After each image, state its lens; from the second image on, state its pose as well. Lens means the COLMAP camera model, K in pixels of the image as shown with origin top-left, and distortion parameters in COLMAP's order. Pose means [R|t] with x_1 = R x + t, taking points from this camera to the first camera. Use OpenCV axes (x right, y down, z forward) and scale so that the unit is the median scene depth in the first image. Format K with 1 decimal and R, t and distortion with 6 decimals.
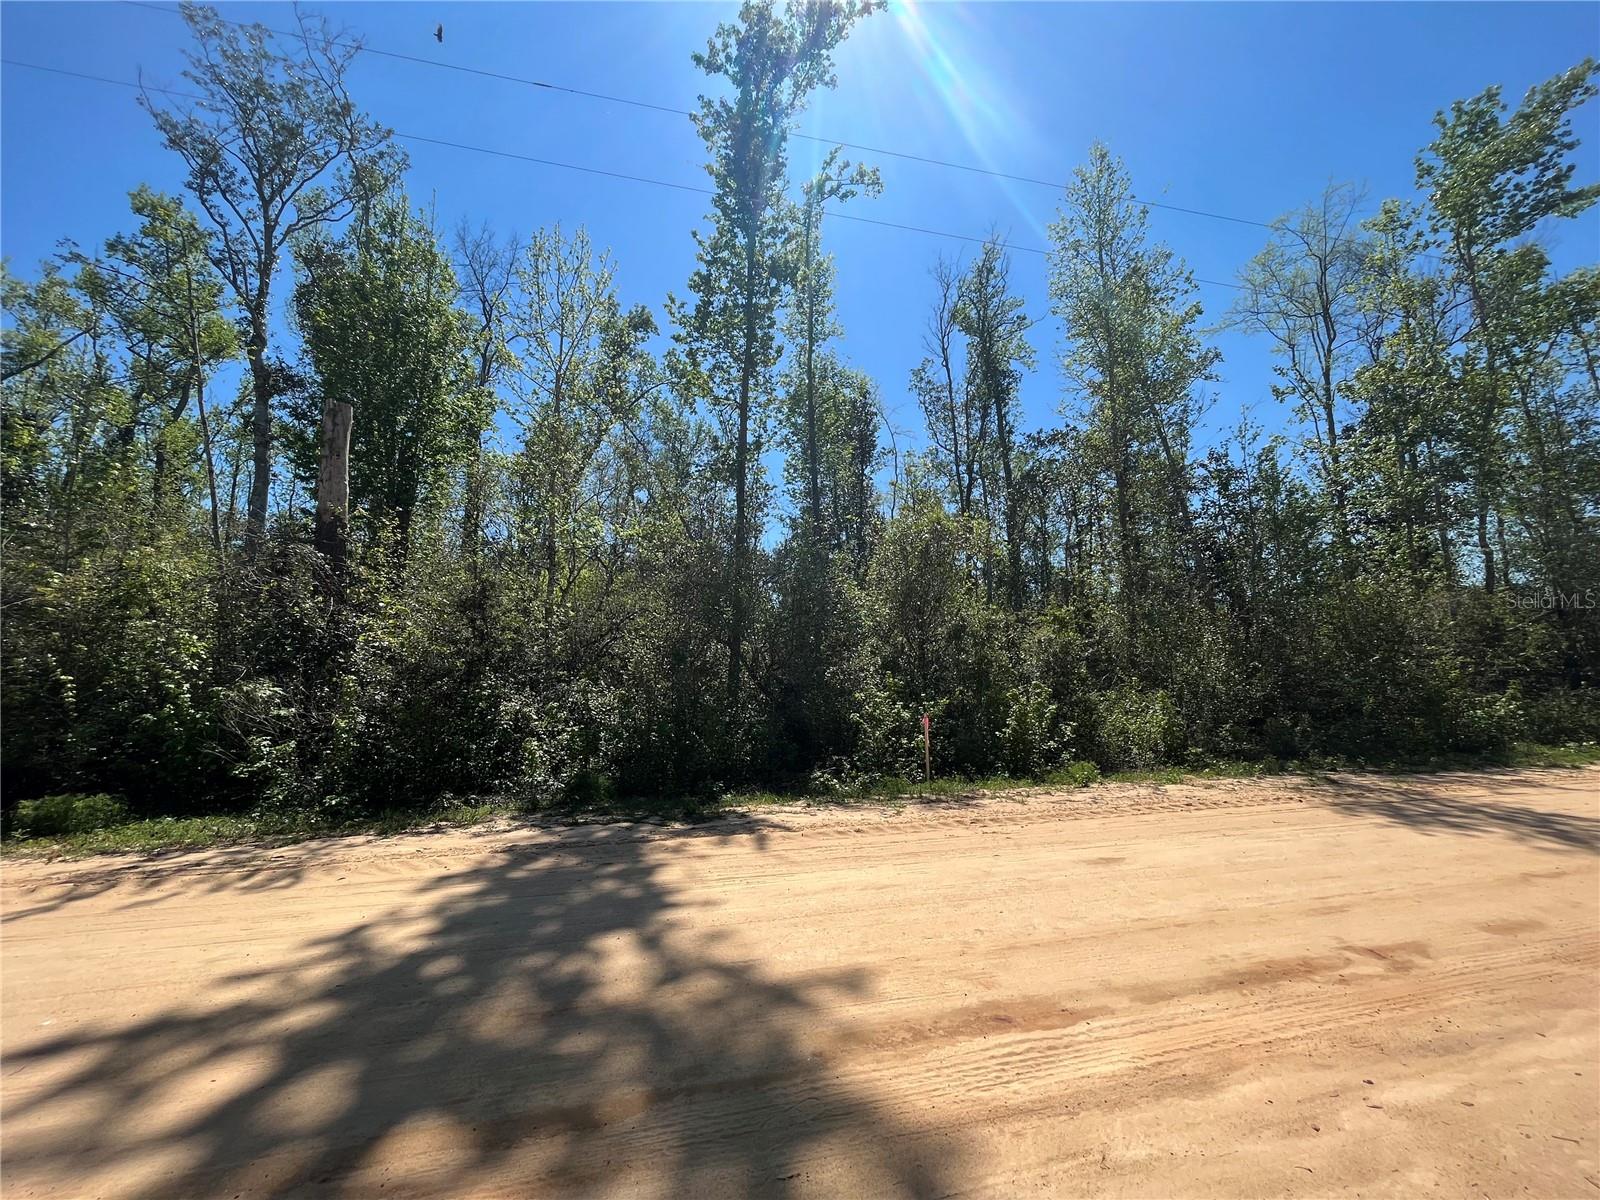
lens RADIAL K [[644.0, 0, 798.7], [0, 644.0, 596.0], [0, 0, 1]] dist [-0.002130, -0.000594]
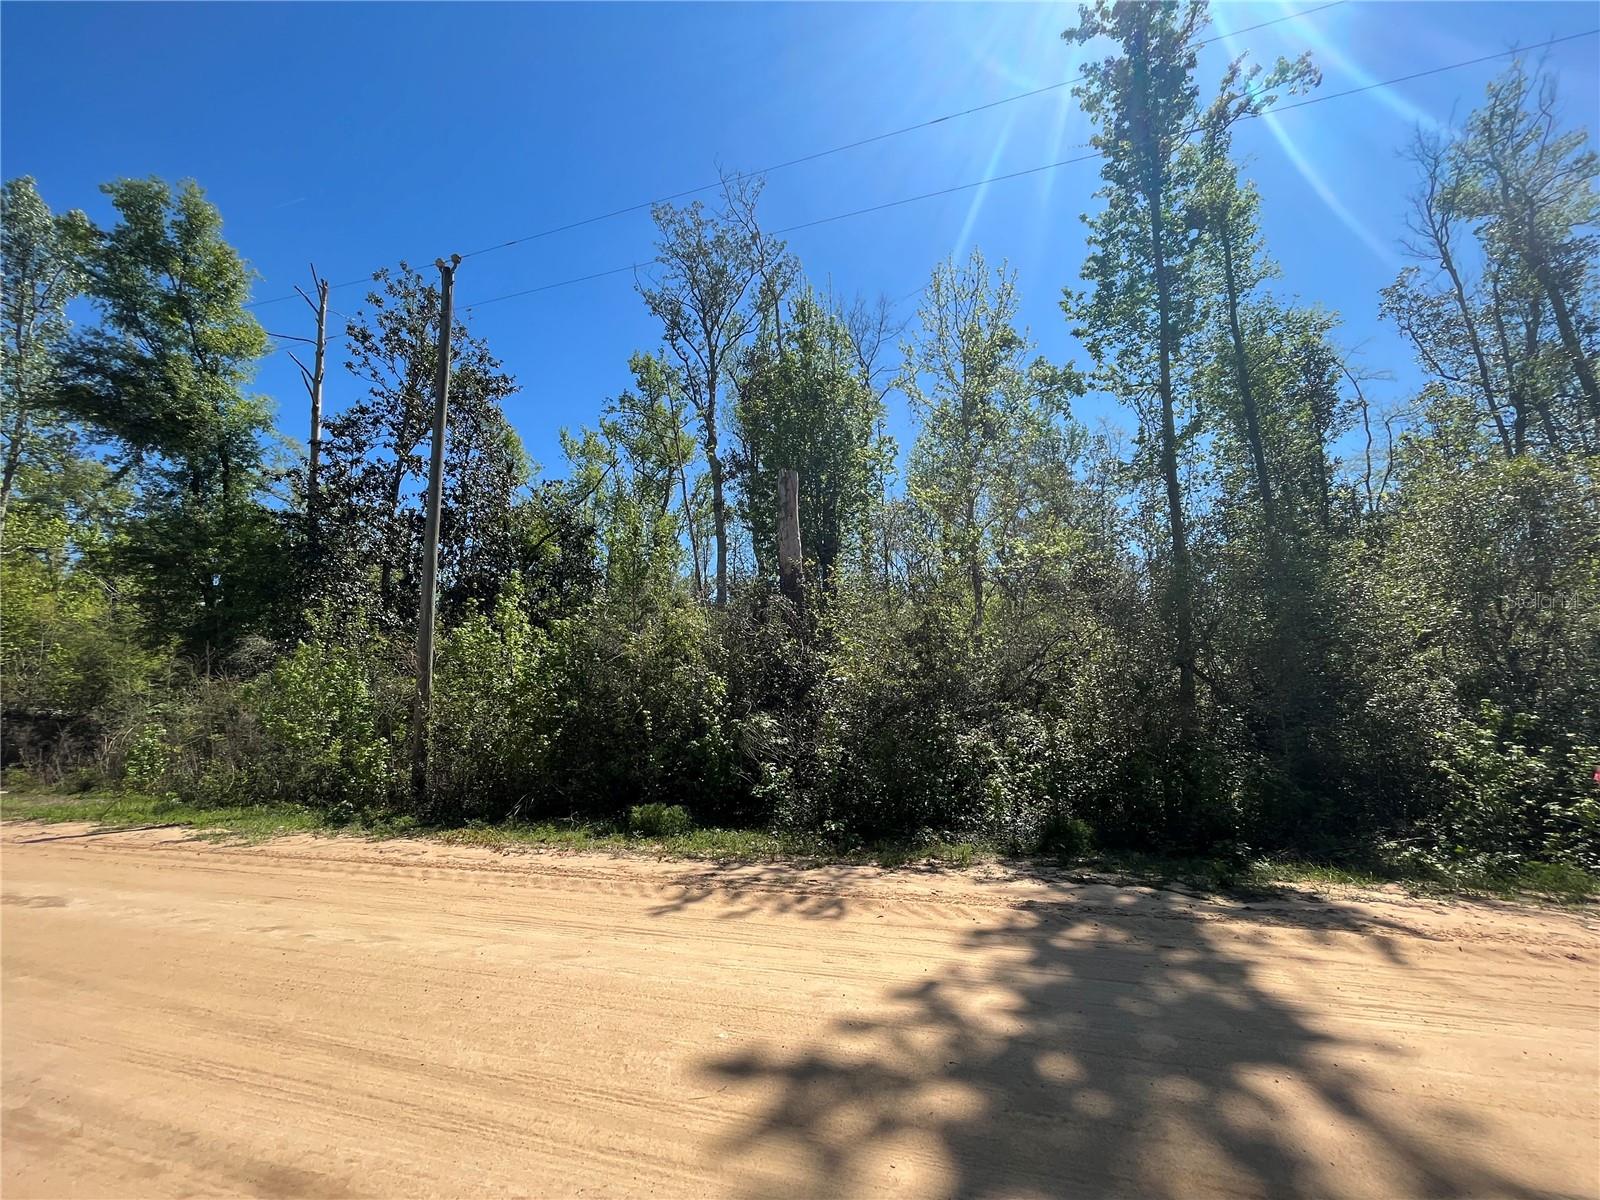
lens RADIAL K [[639.7, 0, 798.4], [0, 639.7, 595.5], [0, 0, 1]] dist [0.000361, 0.000189]
pose [[0.846590, -0.093931, -0.523892, -0.085772], [0.073400, 0.995504, -0.059876, -0.004562], [0.527161, 0.012237, 0.849678, 0.023632]]
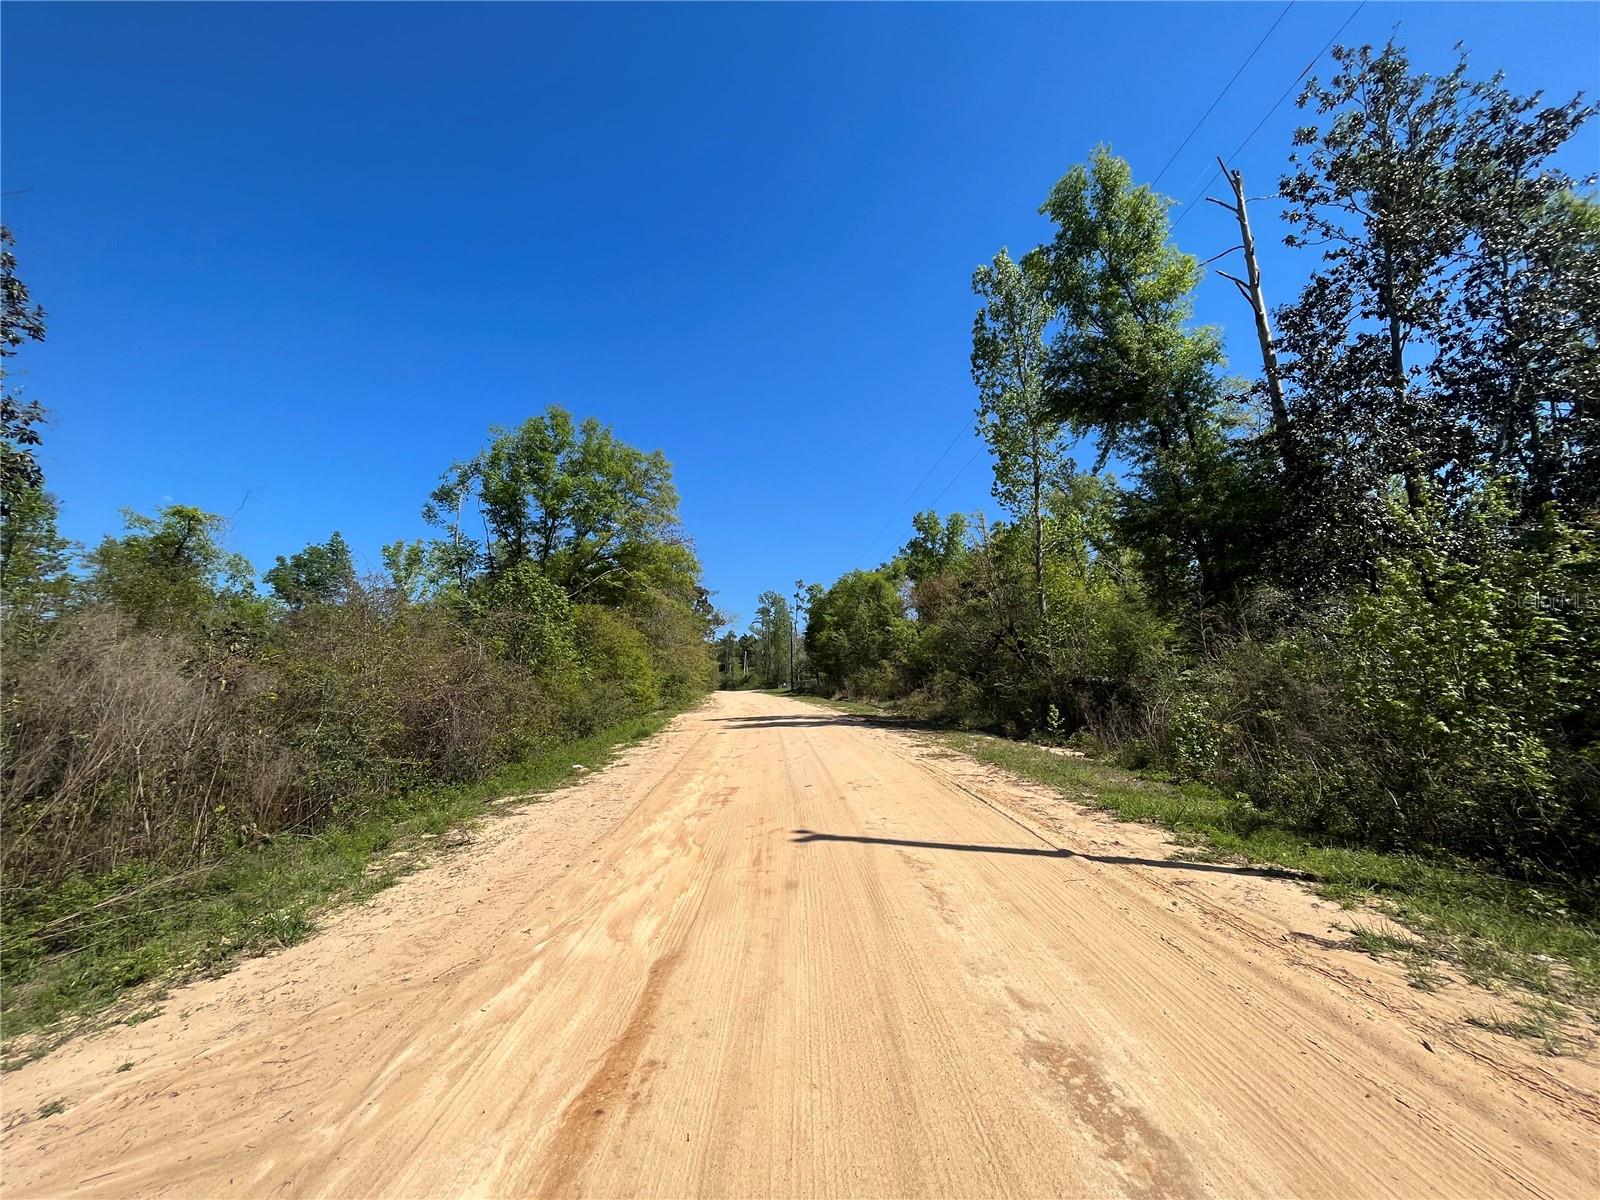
lens RADIAL K [[639.7, 0, 798.4], [0, 639.7, 595.5], [0, 0, 1]] dist [0.000361, 0.000189]
pose [[-0.284892, -0.122432, -0.950709, -0.336844], [0.125125, 0.978574, -0.163516, 0.002970], [0.950358, -0.165541, -0.263469, 0.067527]]
